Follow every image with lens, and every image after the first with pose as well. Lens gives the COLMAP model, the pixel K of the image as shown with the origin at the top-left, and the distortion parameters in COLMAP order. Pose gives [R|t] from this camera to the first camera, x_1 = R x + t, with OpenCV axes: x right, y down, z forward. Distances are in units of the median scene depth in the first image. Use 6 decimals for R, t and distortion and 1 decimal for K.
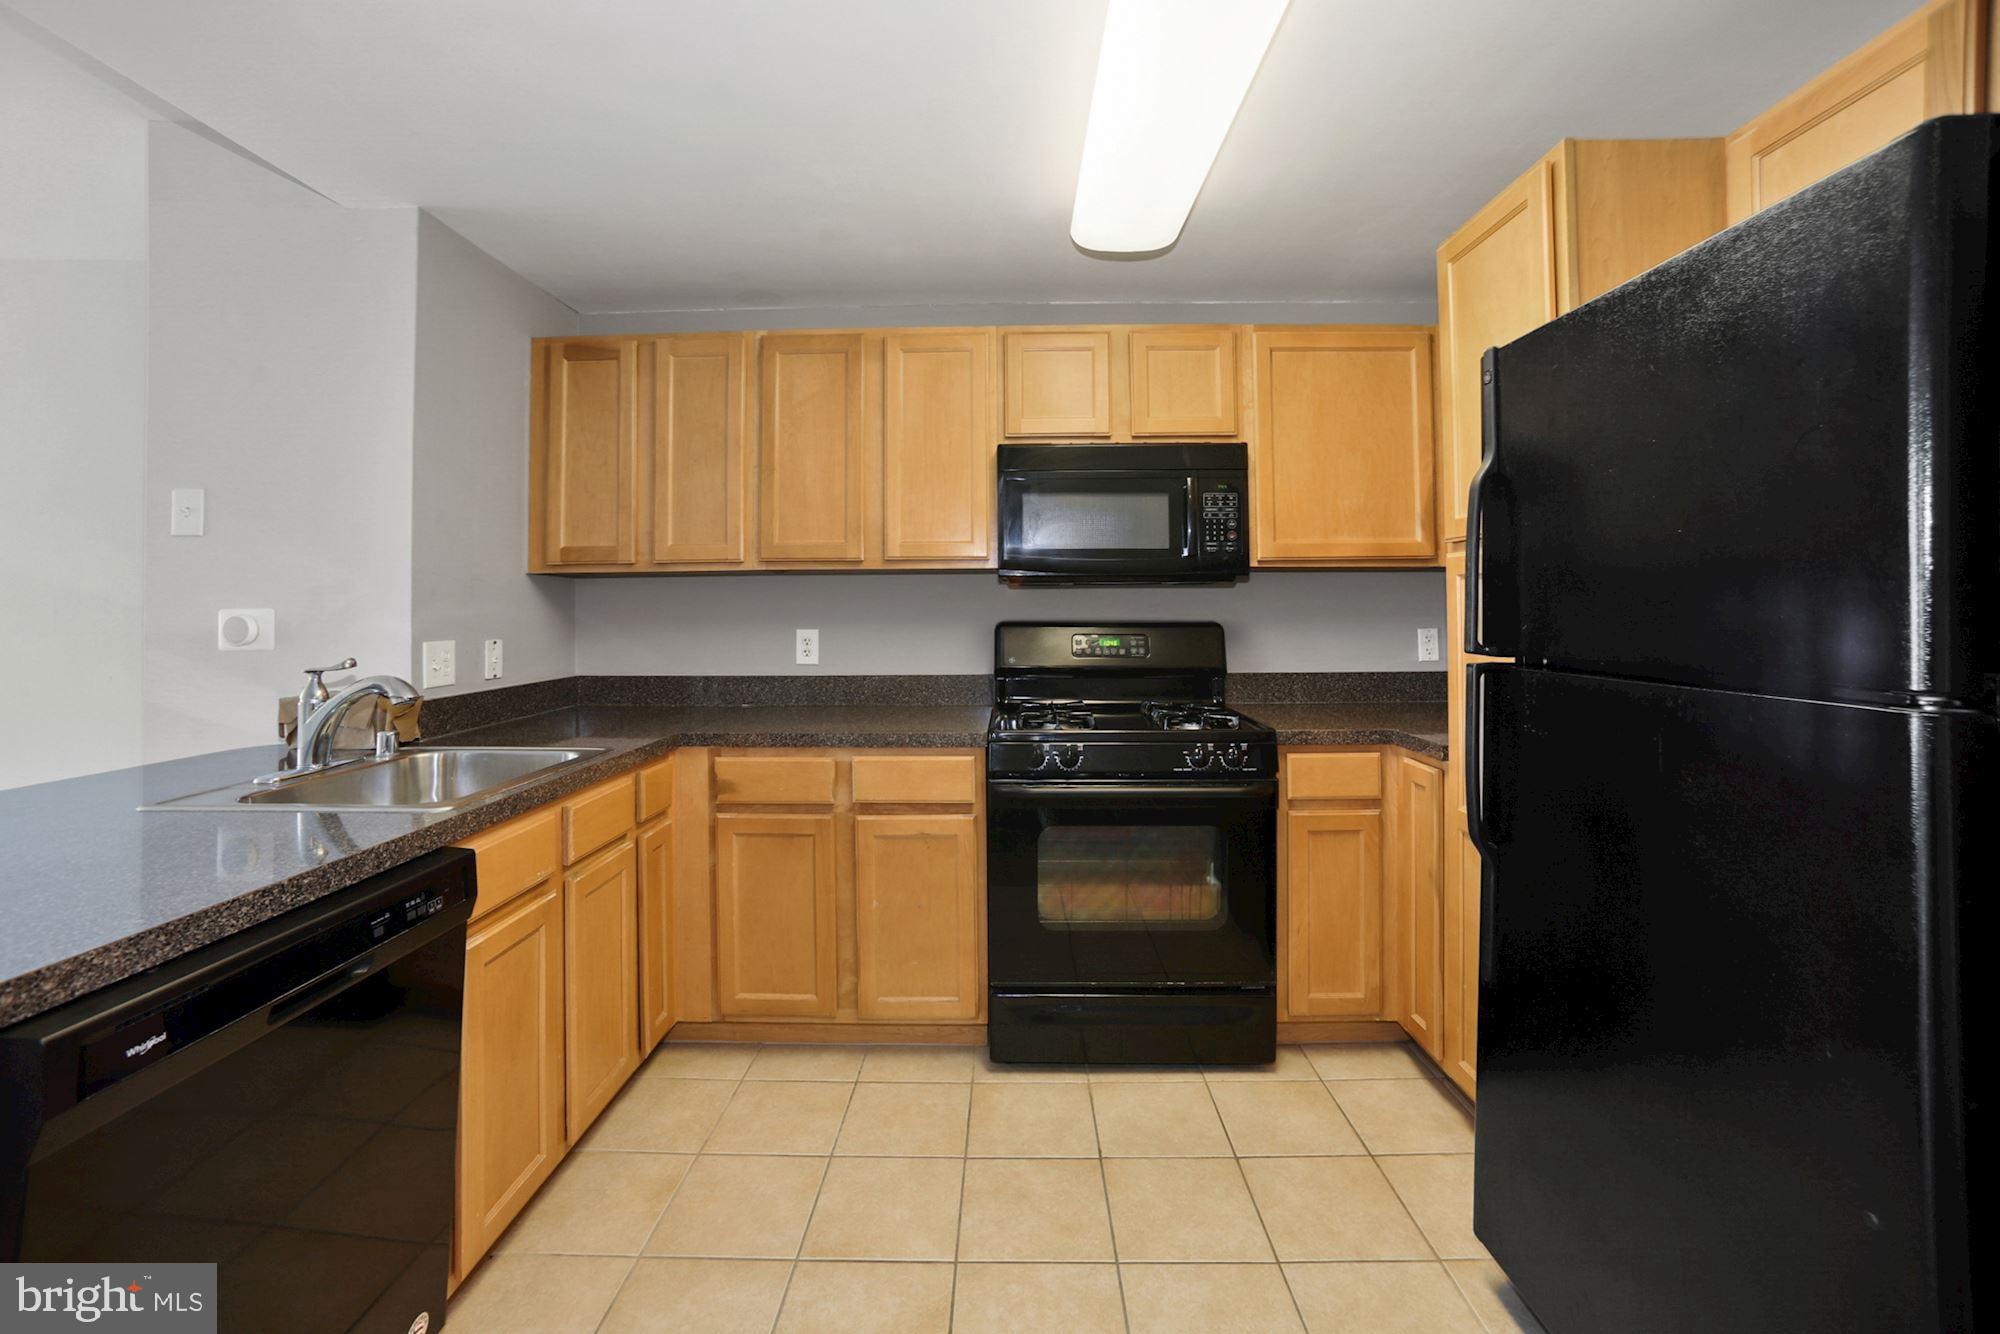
lens RADIAL K [[818.6, 0, 980.8], [0, 818.6, 606.0], [0, 0, 1]] dist [-0.028694, 0.006743]
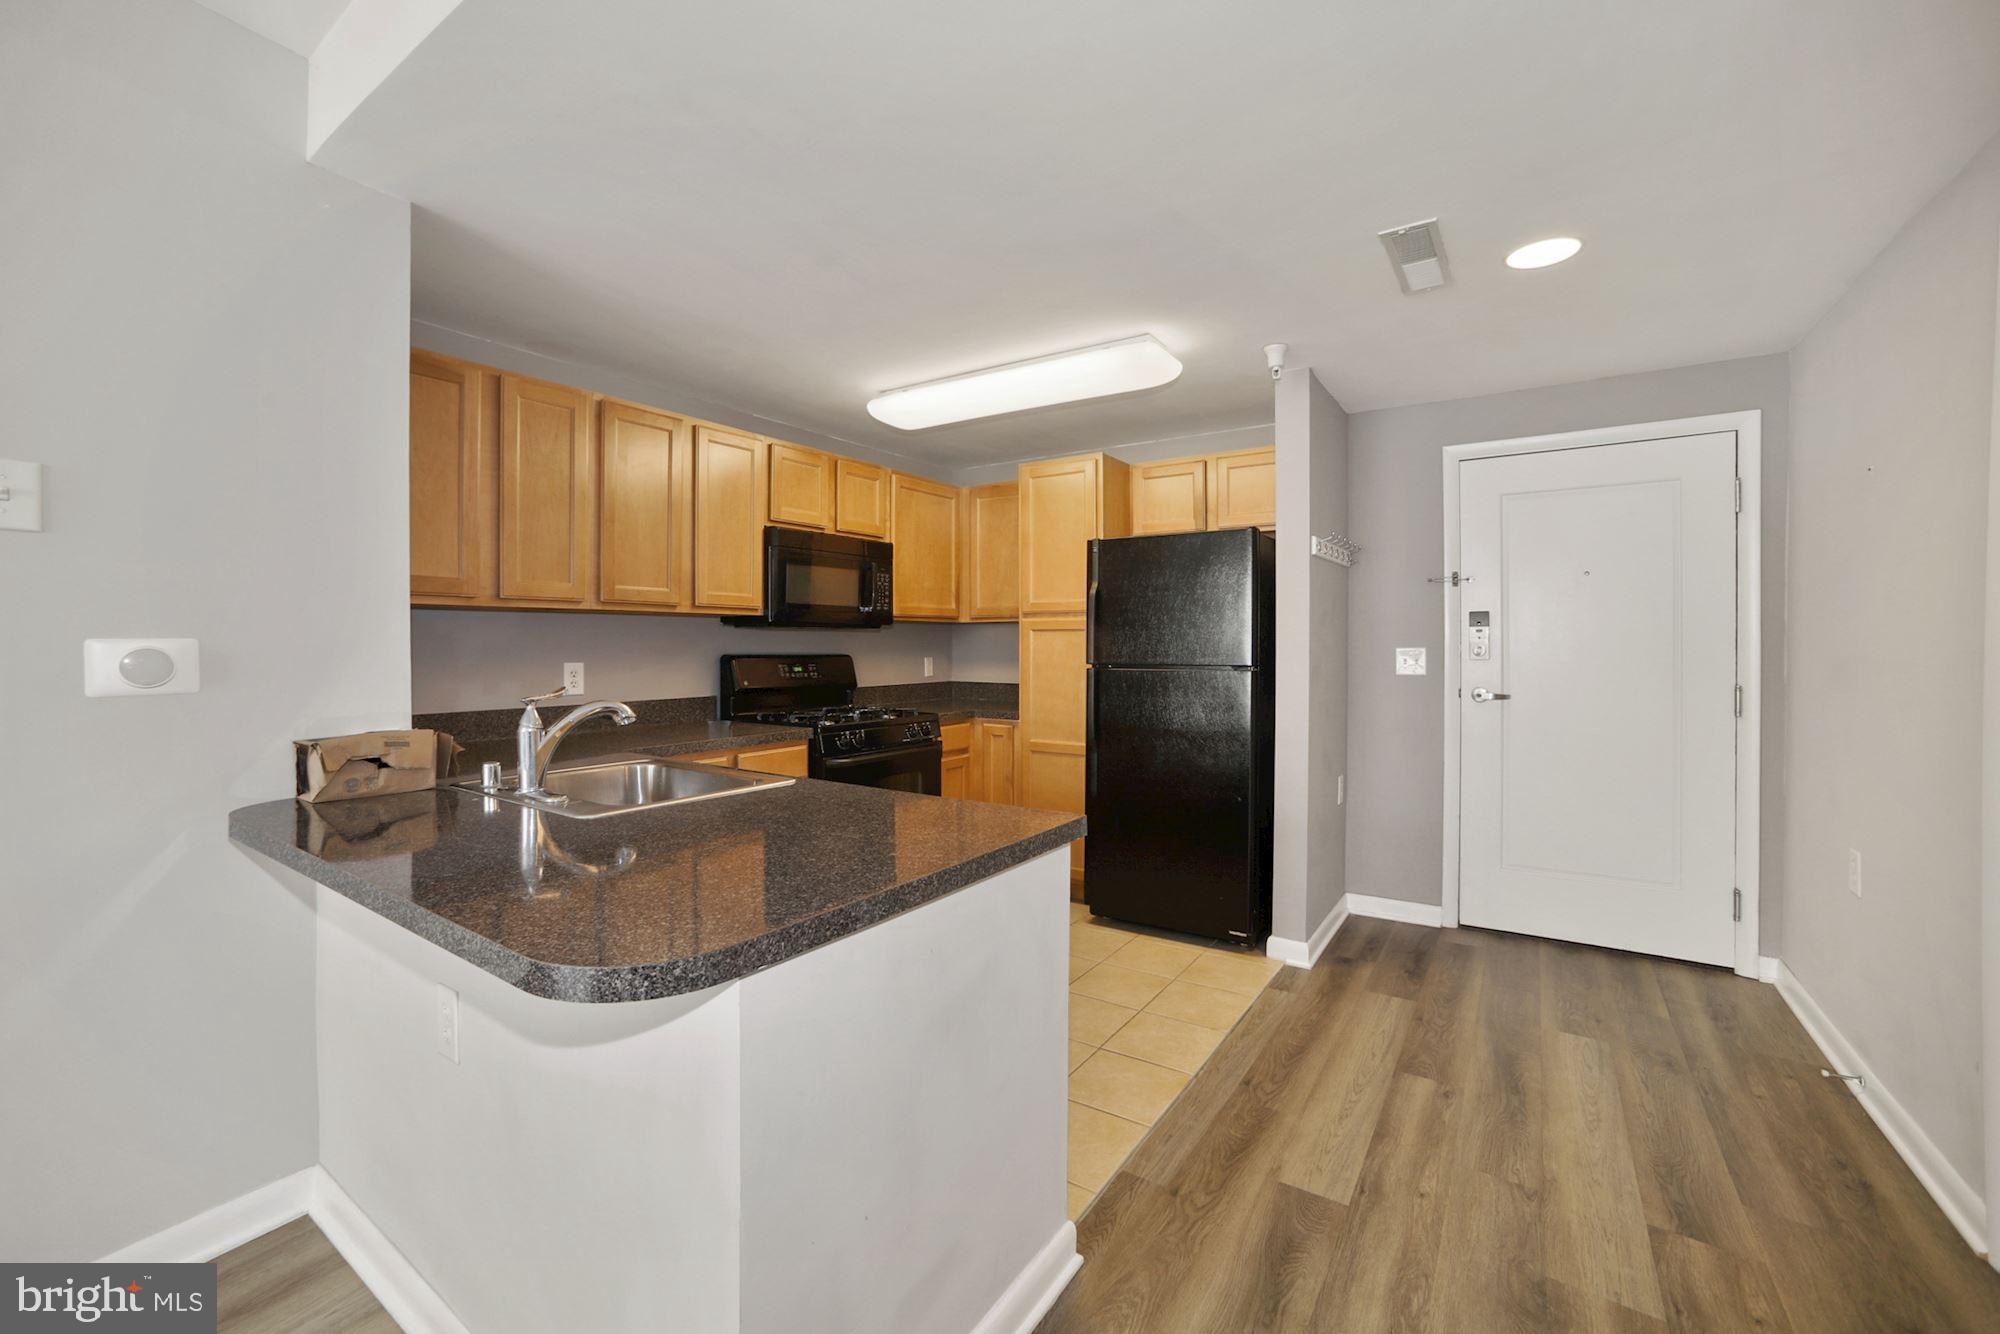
lens RADIAL K [[818.6, 0, 992.7], [0, 818.6, 645.6], [0, 0, 1]] dist [-0.028694, 0.006743]
pose [[0.549357, 0.003783, 0.835579, -1.021046], [-0.007395, 0.999973, 0.000335, 0.002284], [-0.835555, -0.006363, 0.549370, -0.071891]]
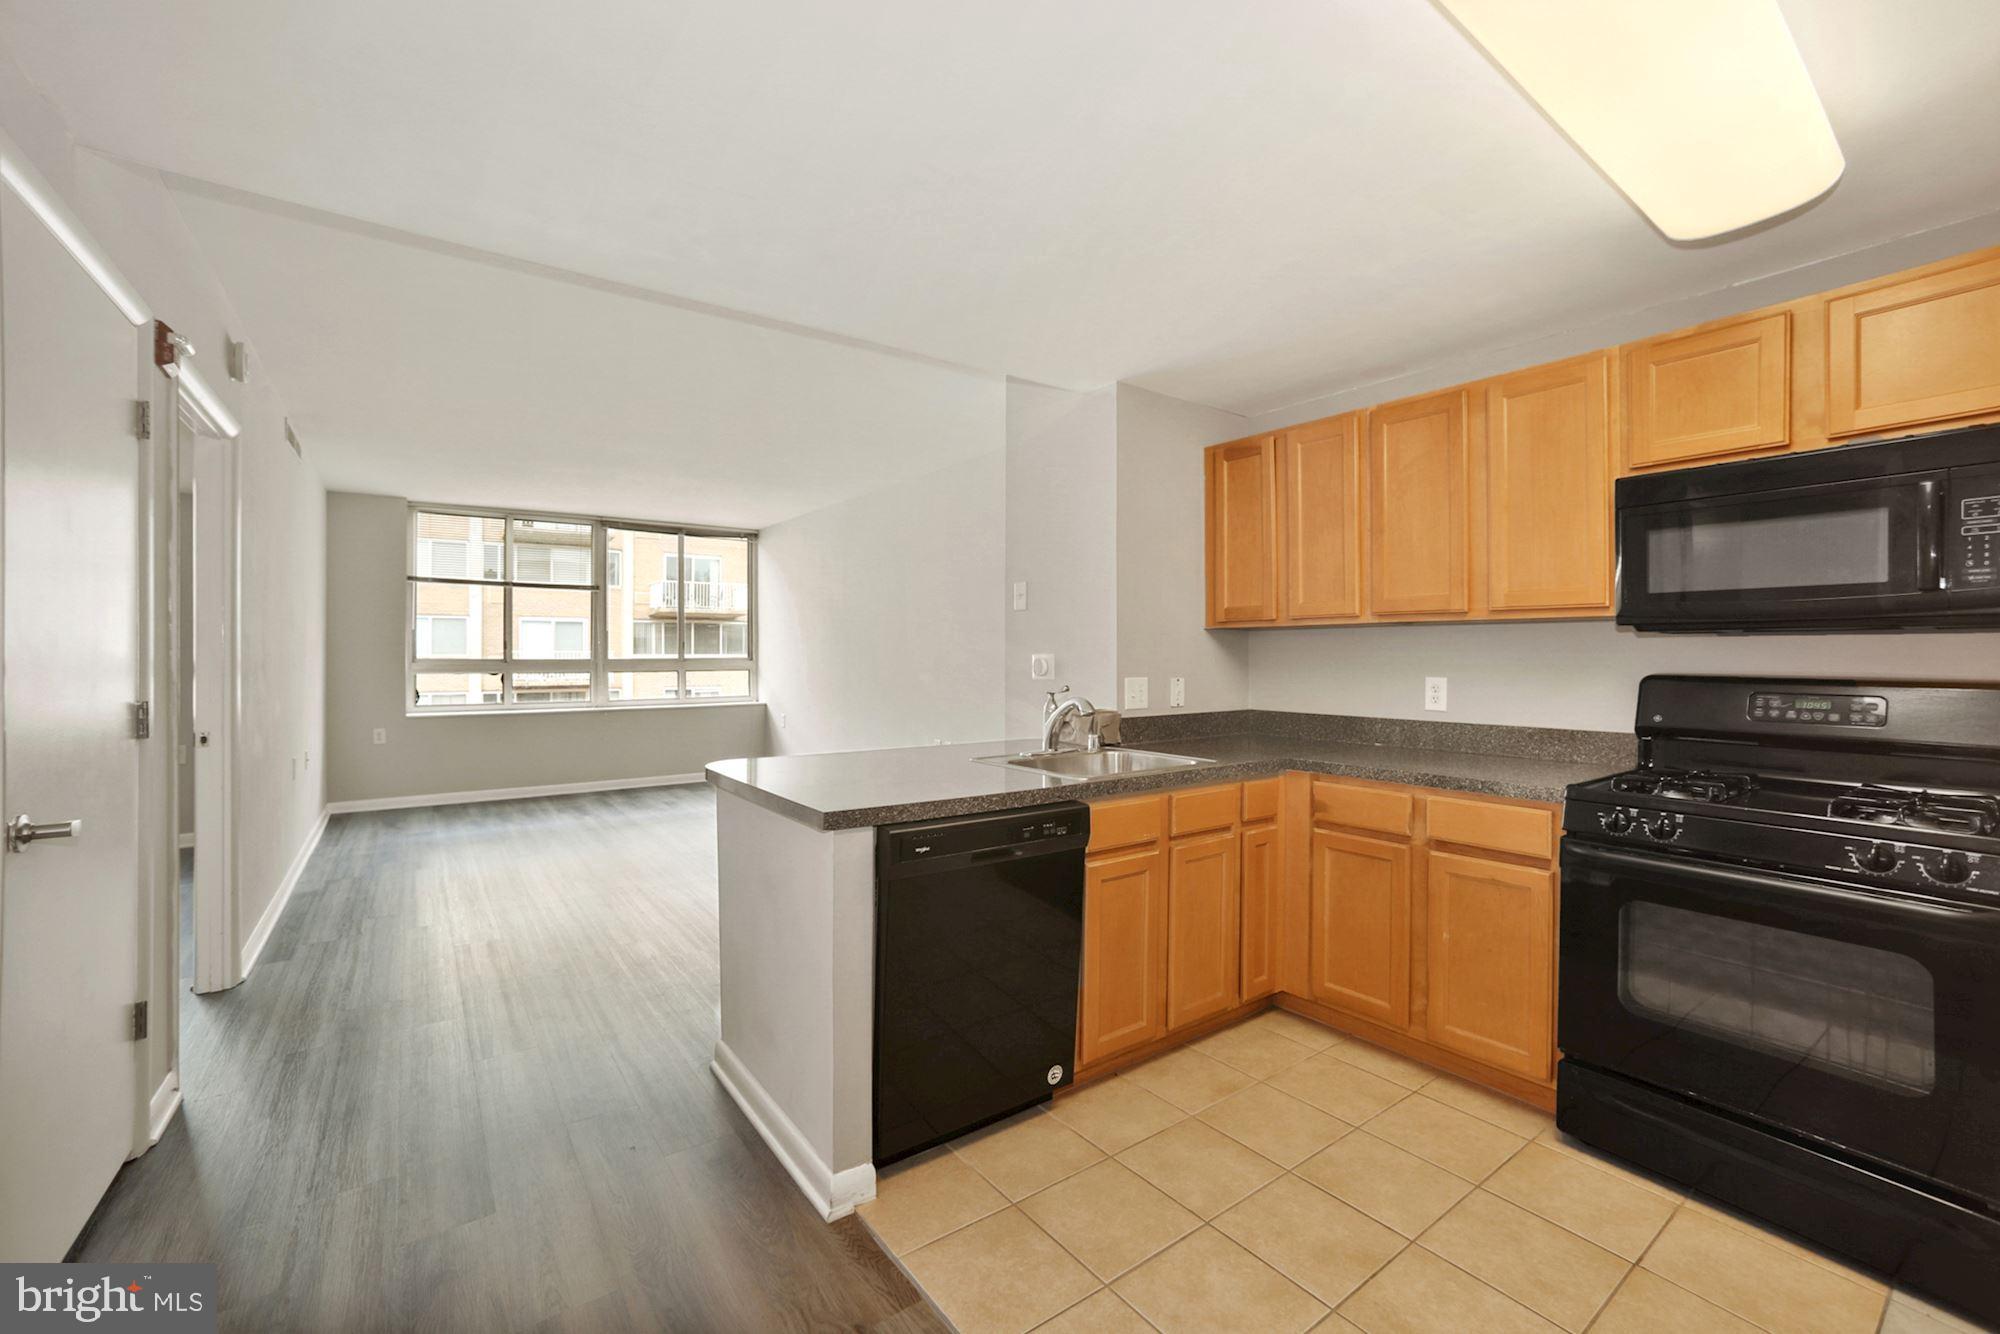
lens RADIAL K [[818.6, 0, 1011.1], [0, 818.6, 668.8], [0, 0, 1]] dist [-0.028694, 0.006743]
pose [[0.622573, 0.021213, -0.782274, 0.329923], [0.000144, 0.999629, 0.027222, -0.011863], [0.782562, -0.017060, 0.622339, -0.088704]]
